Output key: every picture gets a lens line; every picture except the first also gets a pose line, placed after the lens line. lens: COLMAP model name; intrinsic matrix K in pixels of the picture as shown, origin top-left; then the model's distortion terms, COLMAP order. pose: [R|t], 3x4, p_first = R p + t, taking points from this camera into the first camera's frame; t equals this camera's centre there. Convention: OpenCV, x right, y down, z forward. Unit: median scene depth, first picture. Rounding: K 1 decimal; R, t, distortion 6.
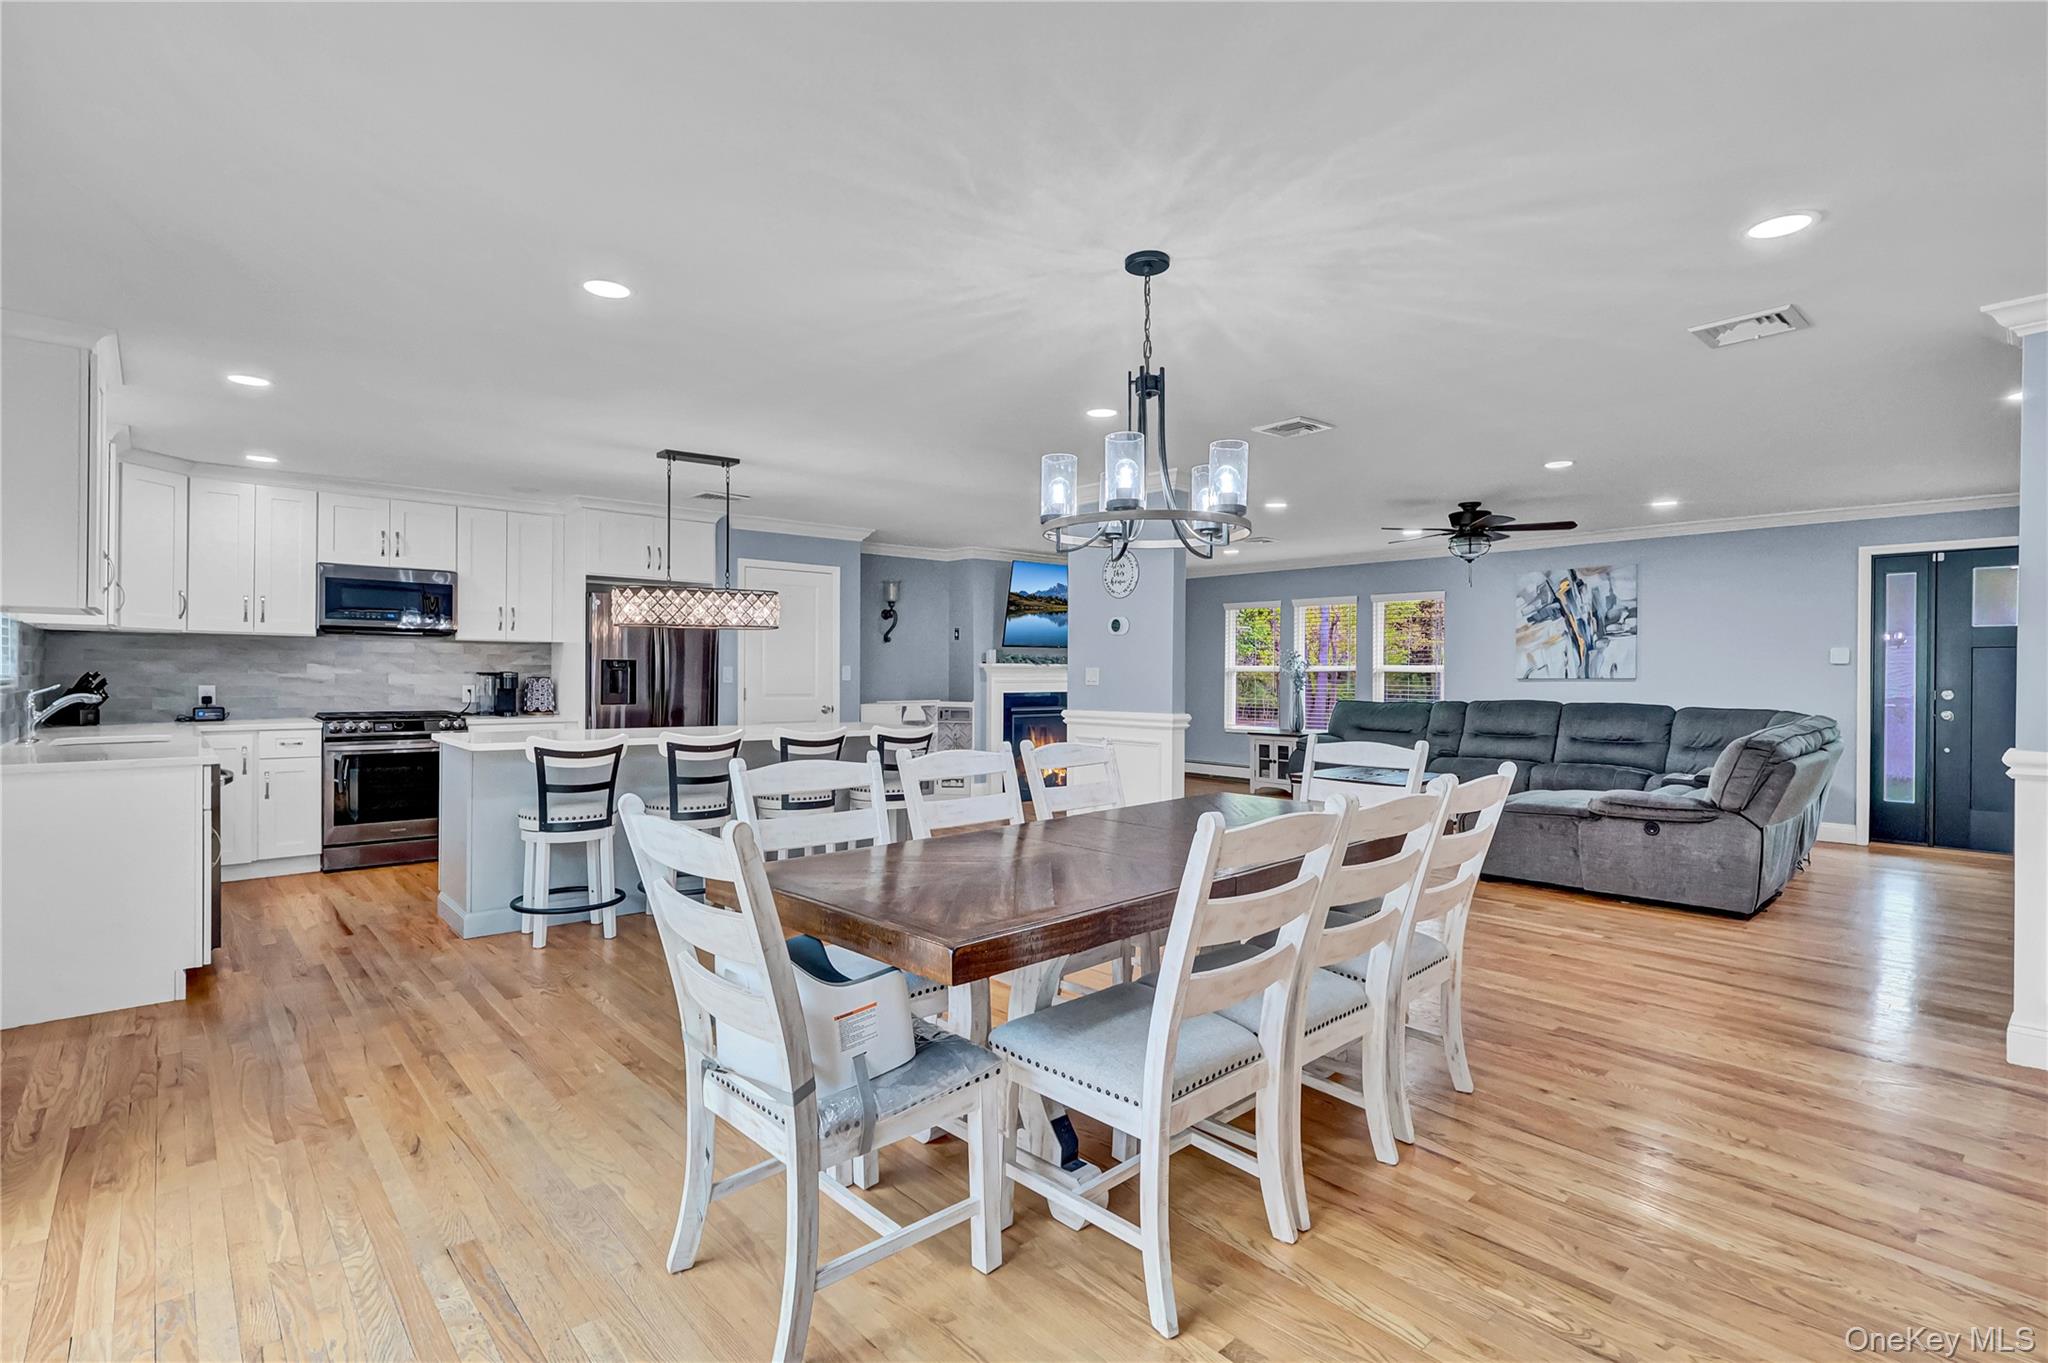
lens RADIAL K [[960.8, 0, 1021.9], [0, 960.8, 676.7], [0, 0, 1]] dist [-0.000281, 0.000525]
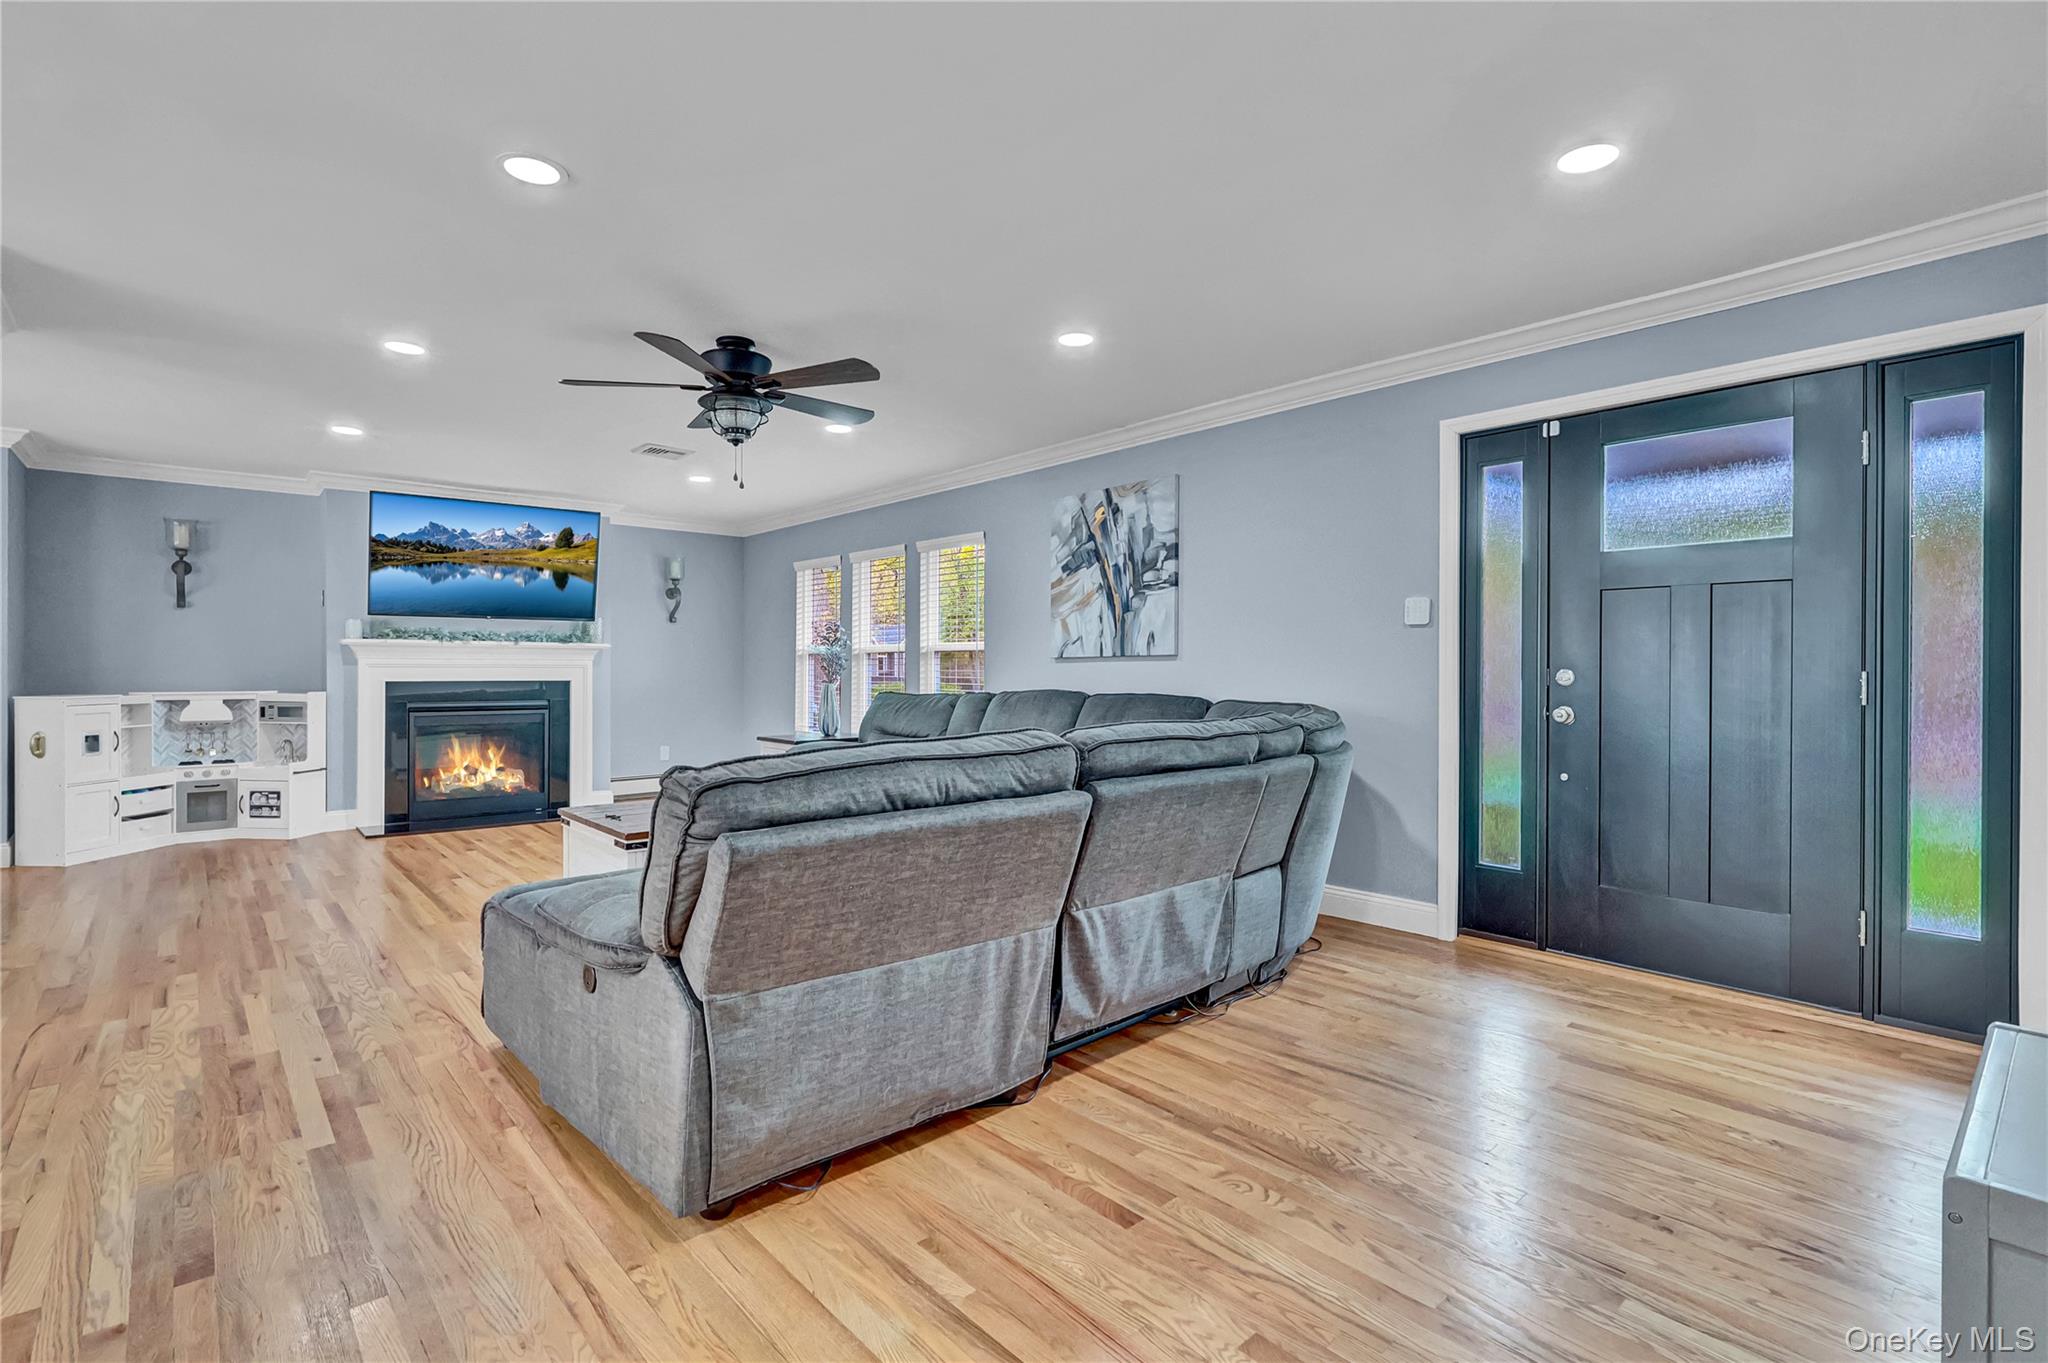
lens RADIAL K [[946.8, 0, 1020.0], [0, 946.8, 678.9], [0, 0, 1]] dist [-0.002477, 0.000222]
pose [[0.999978, -0.000702, -0.006587, 0.533079], [0.000742, 0.999981, 0.006039, 0.013445], [0.006583, -0.006044, 0.999960, 0.369013]]
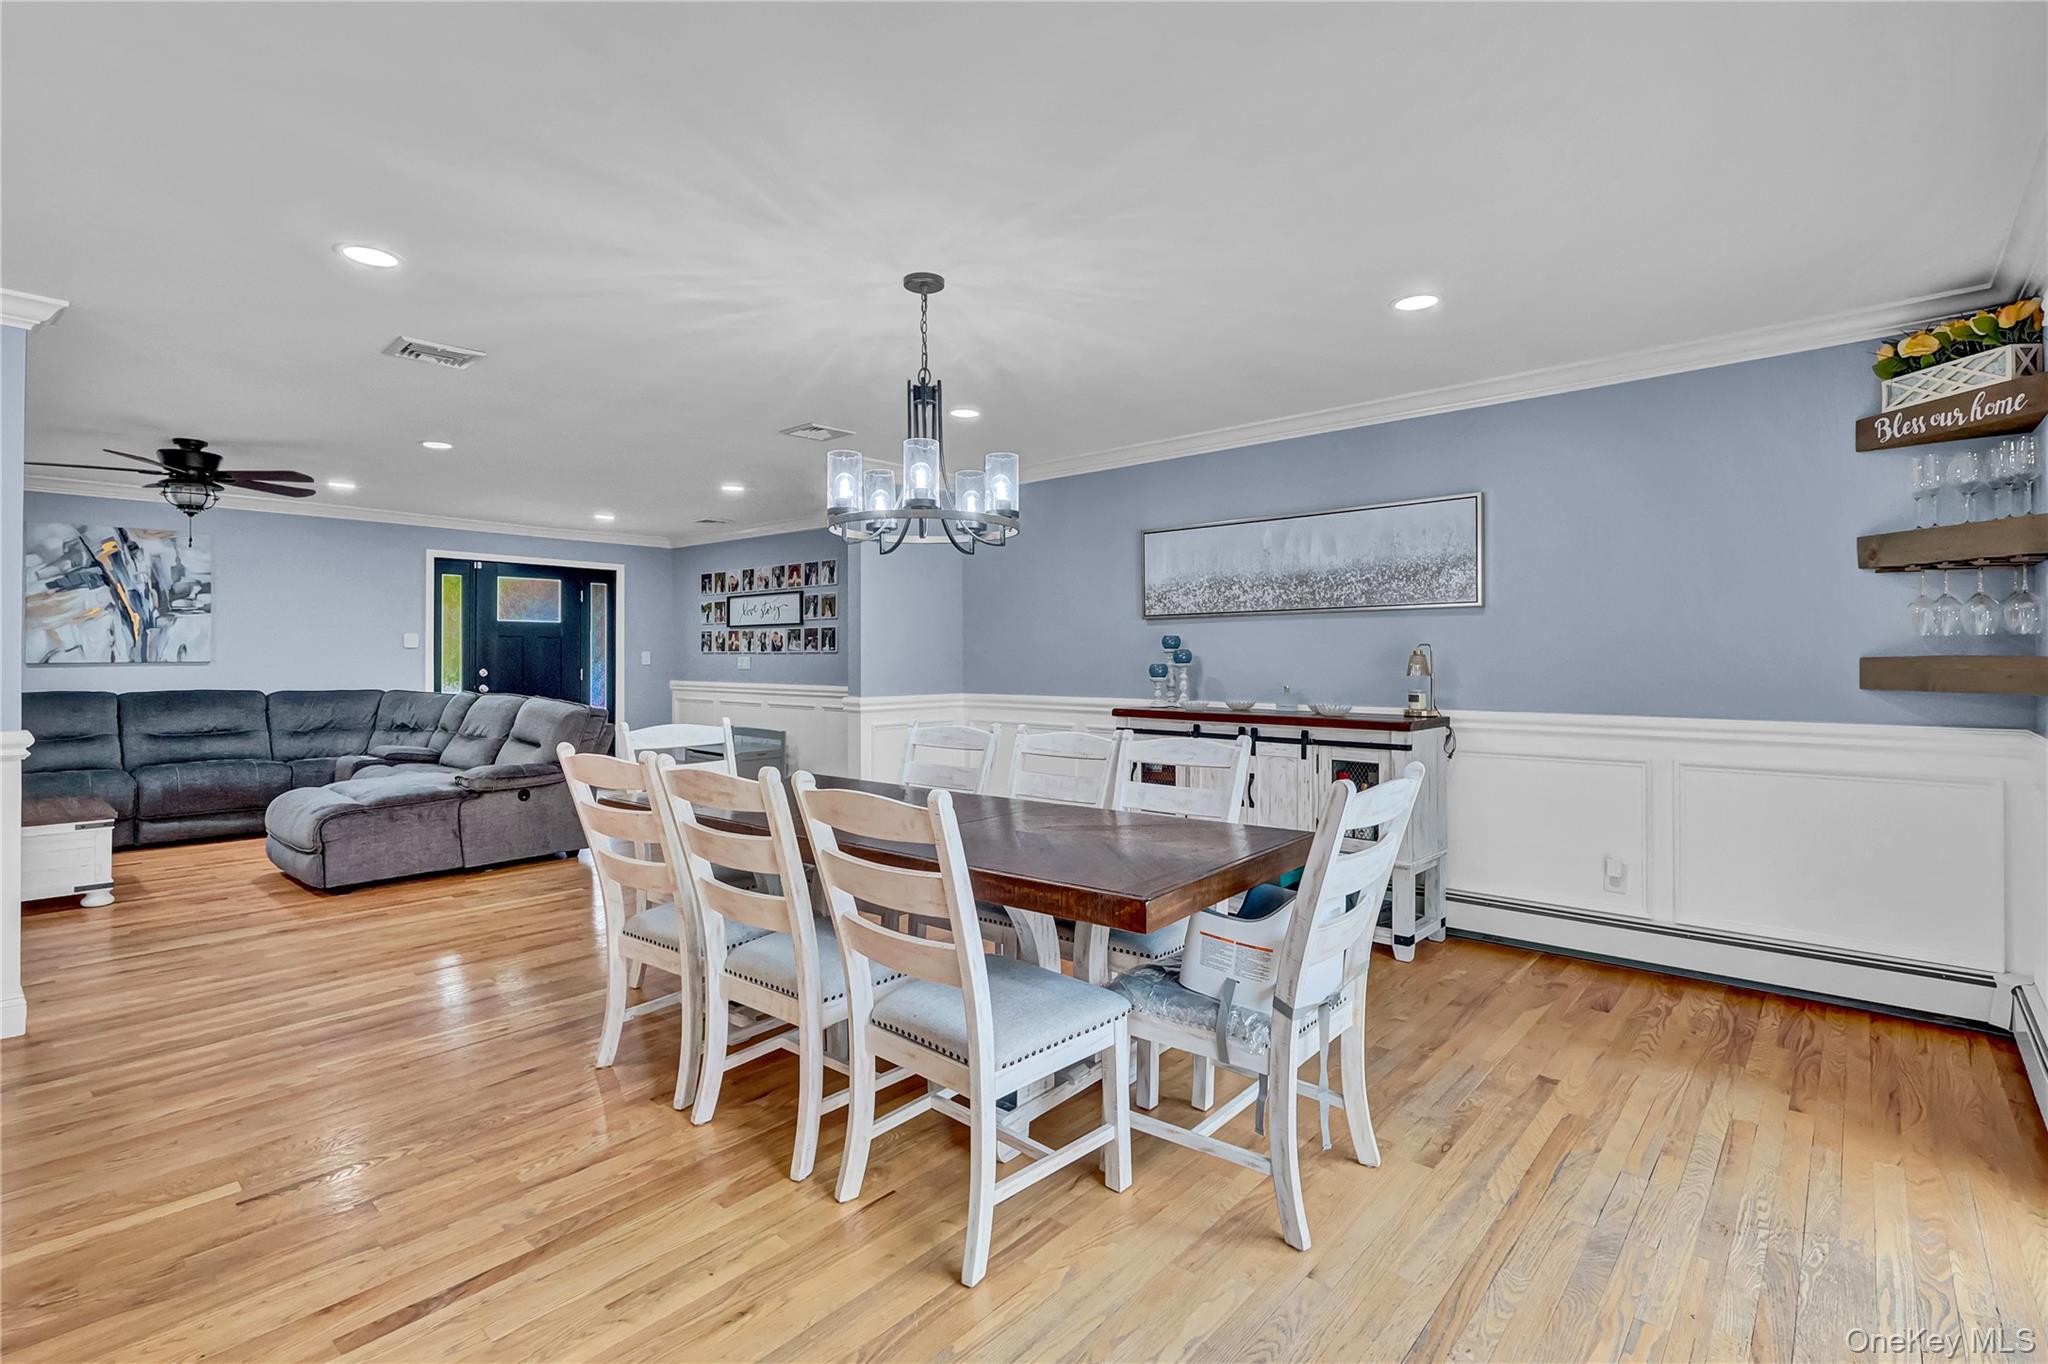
lens RADIAL K [[958.0, 0, 1026.5], [0, 958.0, 651.6], [0, 0, 1]] dist [0.000372, 0.000544]
pose [[-0.110227, 0.003341, 0.993901, -0.325461], [0.003003, 0.999991, -0.003029, -0.002662], [-0.993902, 0.002651, -0.110236, 0.339441]]
